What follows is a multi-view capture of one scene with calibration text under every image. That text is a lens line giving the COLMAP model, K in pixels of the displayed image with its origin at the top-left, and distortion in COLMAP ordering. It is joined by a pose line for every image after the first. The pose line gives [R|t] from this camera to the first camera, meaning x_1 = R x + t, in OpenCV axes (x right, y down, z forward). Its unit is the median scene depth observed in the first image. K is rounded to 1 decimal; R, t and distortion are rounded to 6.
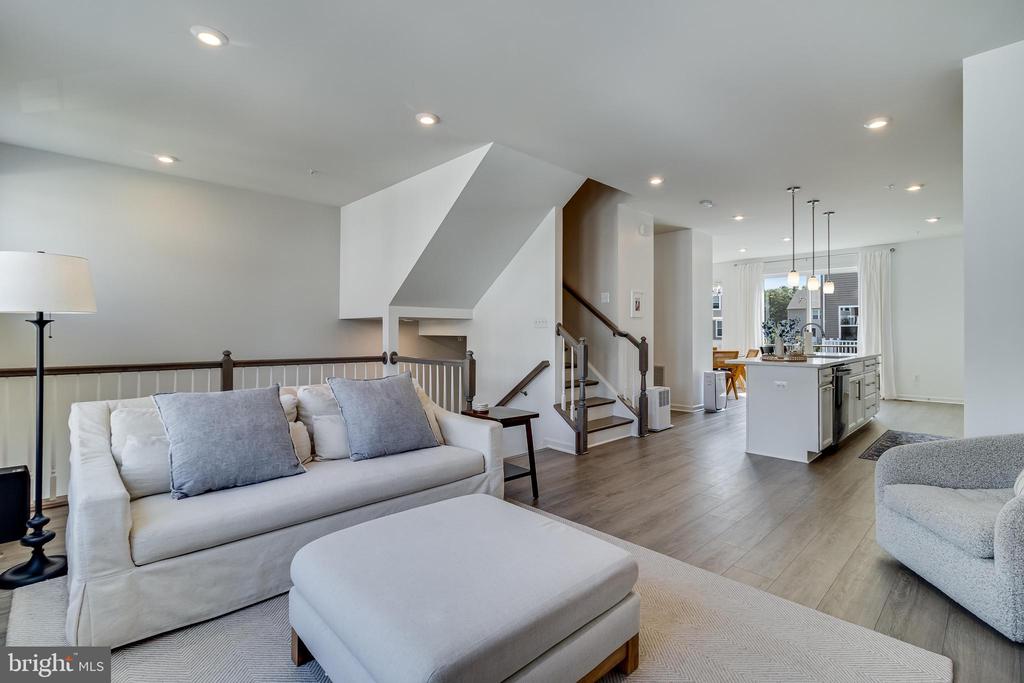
lens RADIAL K [[478.1, 0, 509.5], [0, 478.1, 336.9], [0, 0, 1]] dist [0.009780, -0.000578]
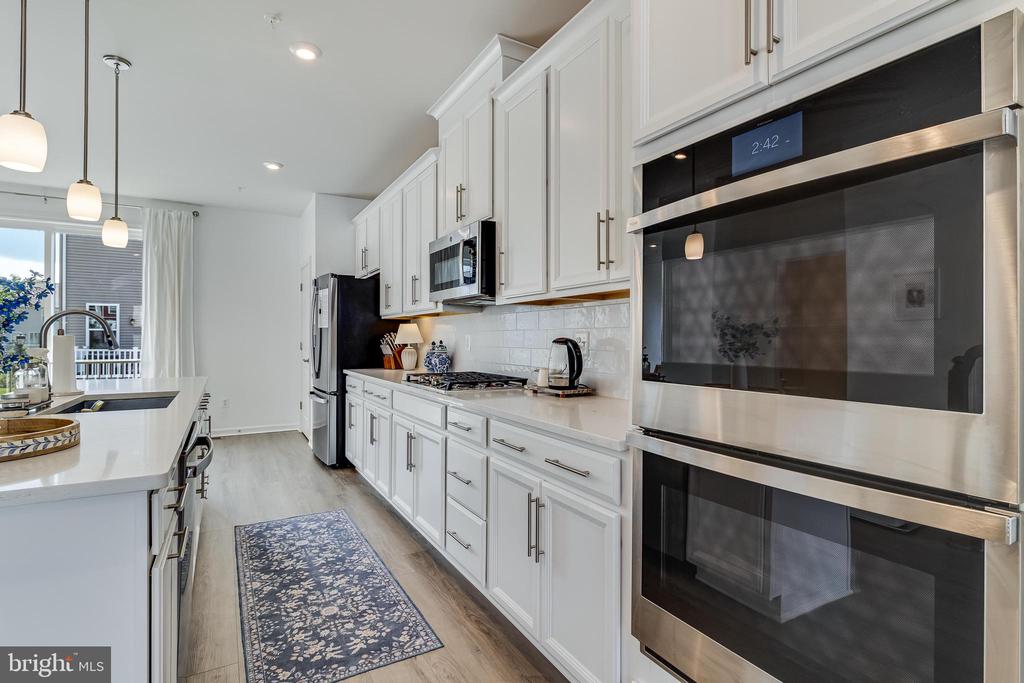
lens RADIAL K [[504.7, 0, 514.2], [0, 504.7, 336.8], [0, 0, 1]] dist [0.004684, 0.000441]
pose [[0.253405, 0.008042, 0.967327, 0.332871], [0.005046, 0.999941, -0.009635, -0.004240], [-0.967347, 0.007323, 0.253349, 0.566805]]
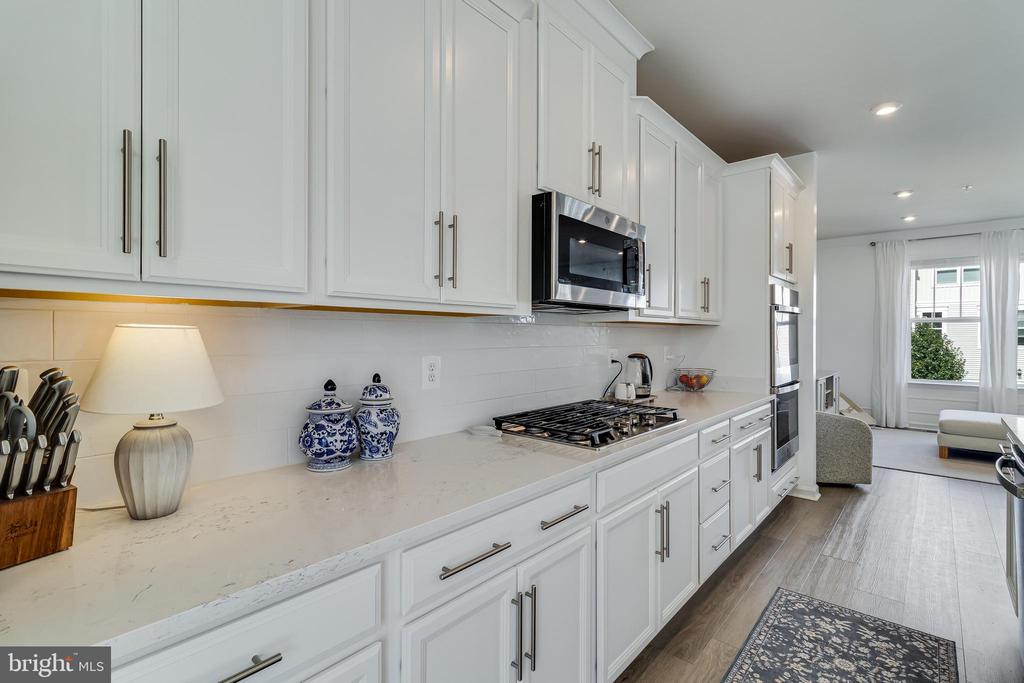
lens RADIAL K [[478.1, 0, 516.3], [0, 478.1, 336.8], [0, 0, 1]] dist [0.009780, -0.000578]
pose [[-0.997117, -0.000300, -0.075881, 0.913831], [-0.001300, 0.999913, 0.013123, -0.030680], [0.075871, 0.013184, -0.997030, 1.105352]]
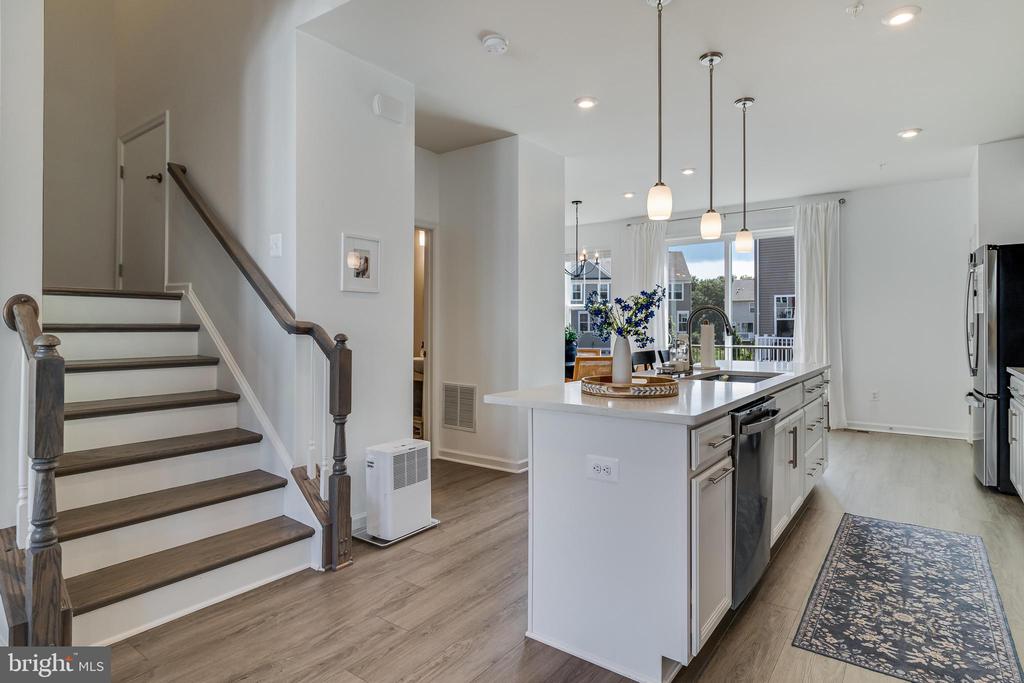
lens RADIAL K [[555.0, 0, 512.6], [0, 555.0, 331.6], [0, 0, 1]] dist [0.001594, -0.000417]
pose [[0.987888, 0.003235, 0.155134, 0.333700], [-0.003353, 0.999994, 0.000500, -0.003246], [-0.155132, -0.001014, 0.987893, 0.455553]]
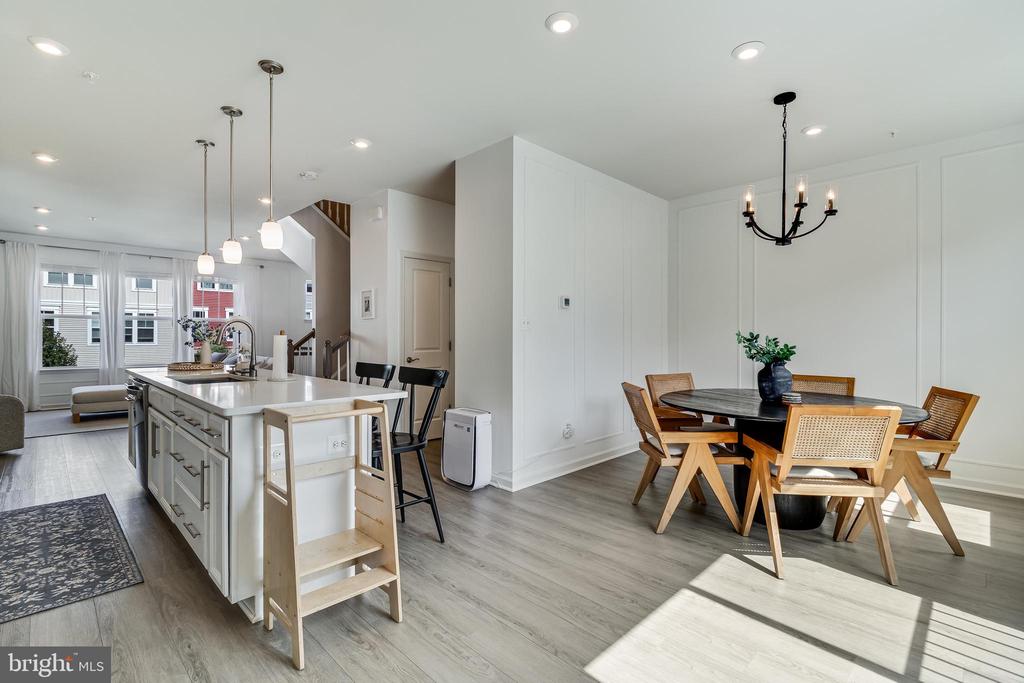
lens RADIAL K [[478.1, 0, 509.6], [0, 478.1, 339.3], [0, 0, 1]] dist [0.009780, -0.000578]
pose [[-0.005092, 0.006758, -0.999964, 1.190830], [-0.009720, 0.999930, 0.006807, -0.013615], [0.999940, 0.009754, -0.005025, 1.308432]]
